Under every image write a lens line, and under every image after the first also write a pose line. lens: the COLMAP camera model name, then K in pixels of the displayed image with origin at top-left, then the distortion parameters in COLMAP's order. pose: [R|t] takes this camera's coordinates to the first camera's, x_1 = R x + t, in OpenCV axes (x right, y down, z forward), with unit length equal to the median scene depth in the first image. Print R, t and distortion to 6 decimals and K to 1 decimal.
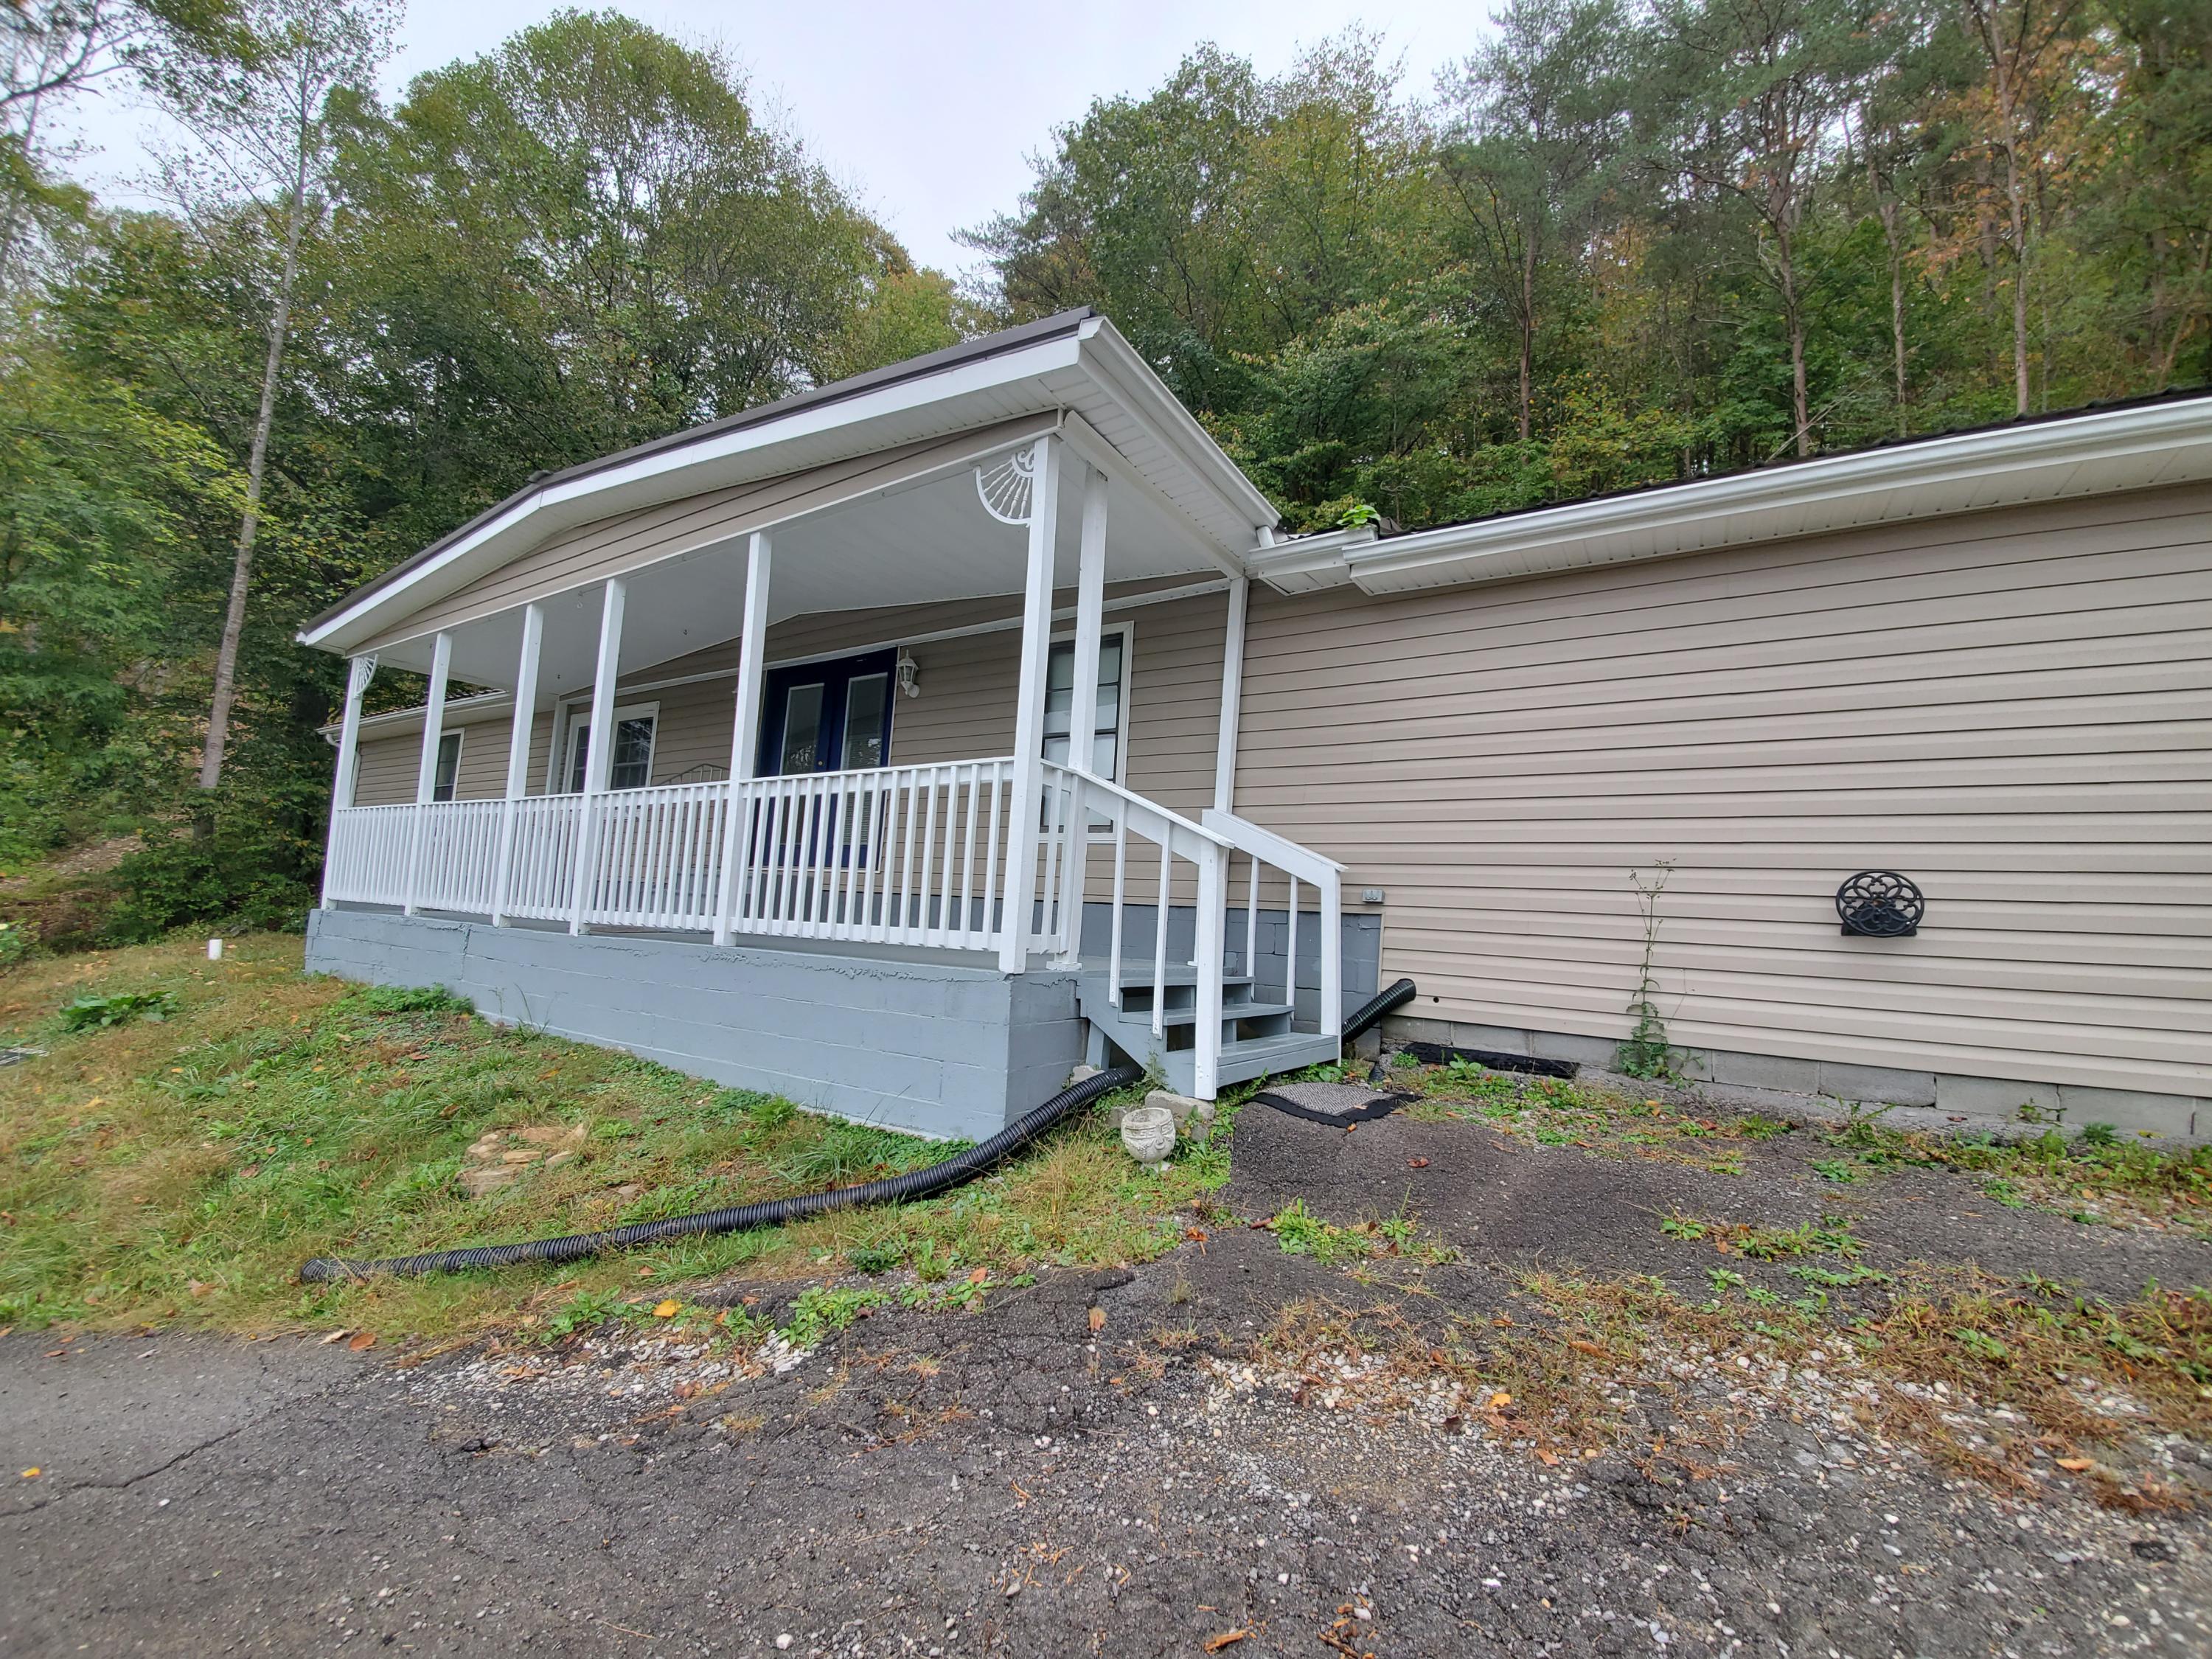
lens RADIAL K [[883.7, 0, 1117.5], [0, 883.7, 838.9], [0, 0, 1]] dist [-0.015985, -0.000974]
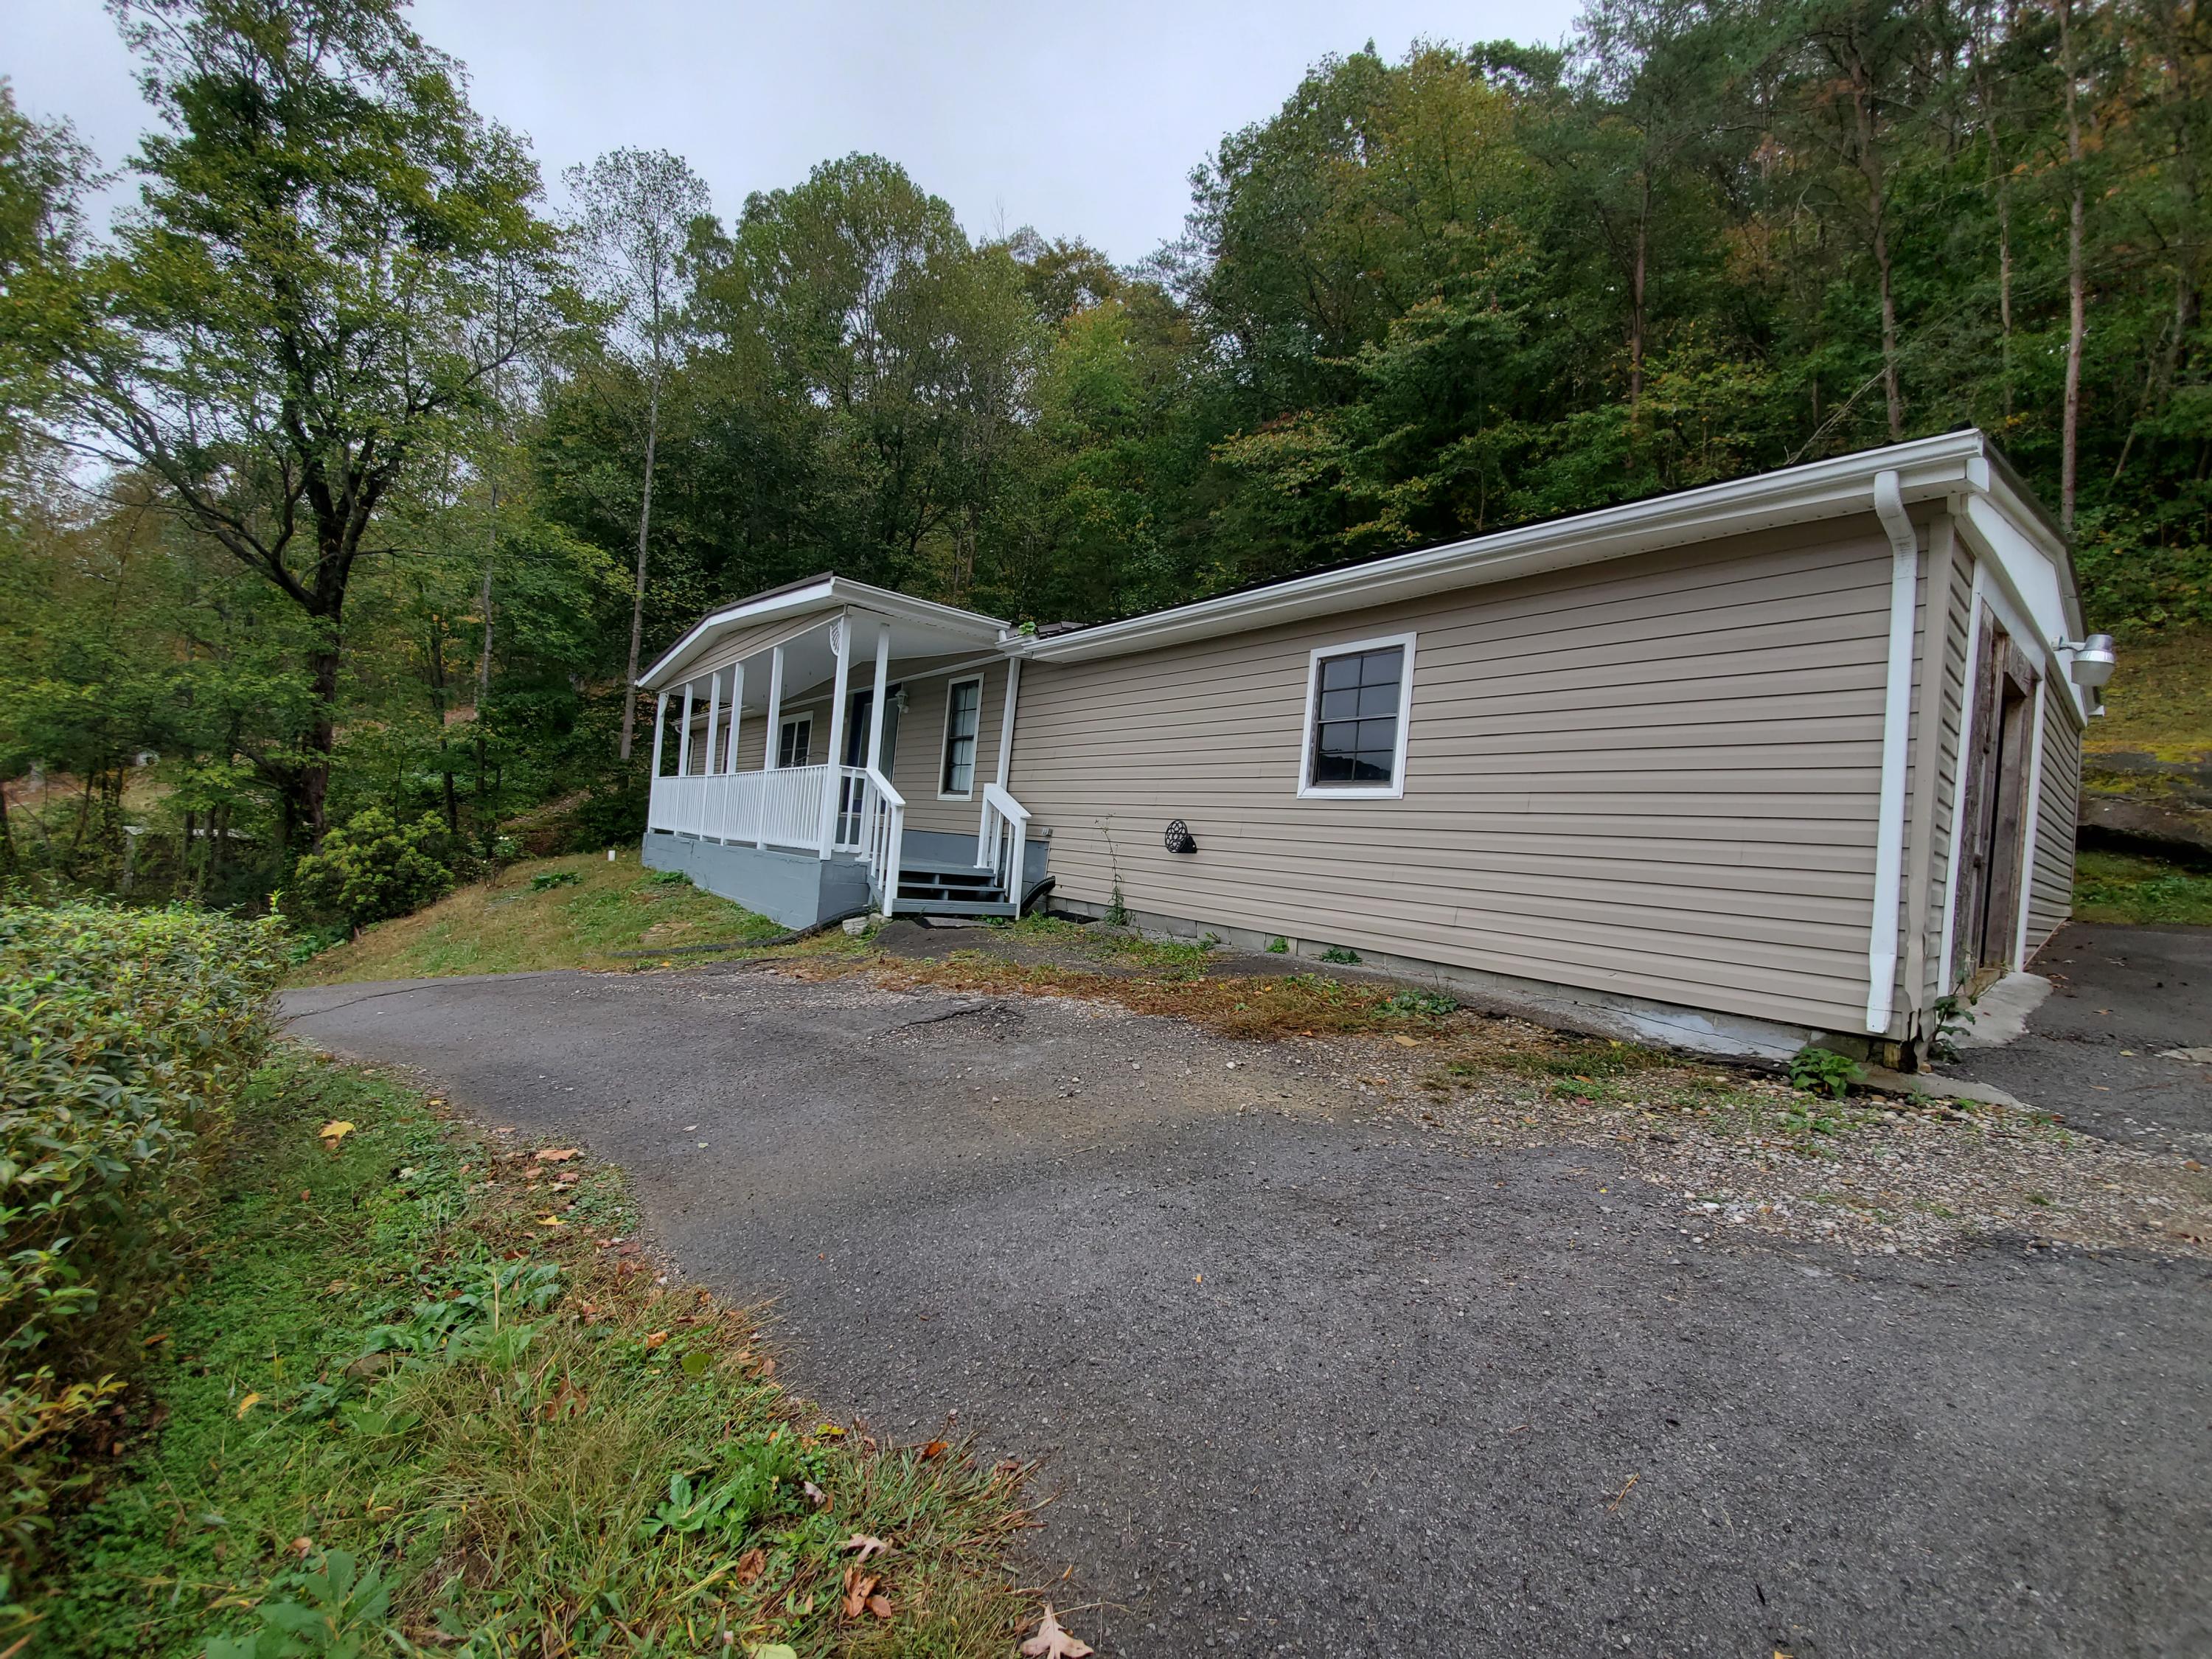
lens RADIAL K [[883.7, 0, 1093.9], [0, 883.7, 840.7], [0, 0, 1]] dist [-0.015985, -0.000974]
pose [[0.940407, 0.024726, -0.339150, 0.922431], [-0.006338, 0.998454, 0.055220, -0.017443], [0.339991, -0.049779, 0.939110, -0.640290]]
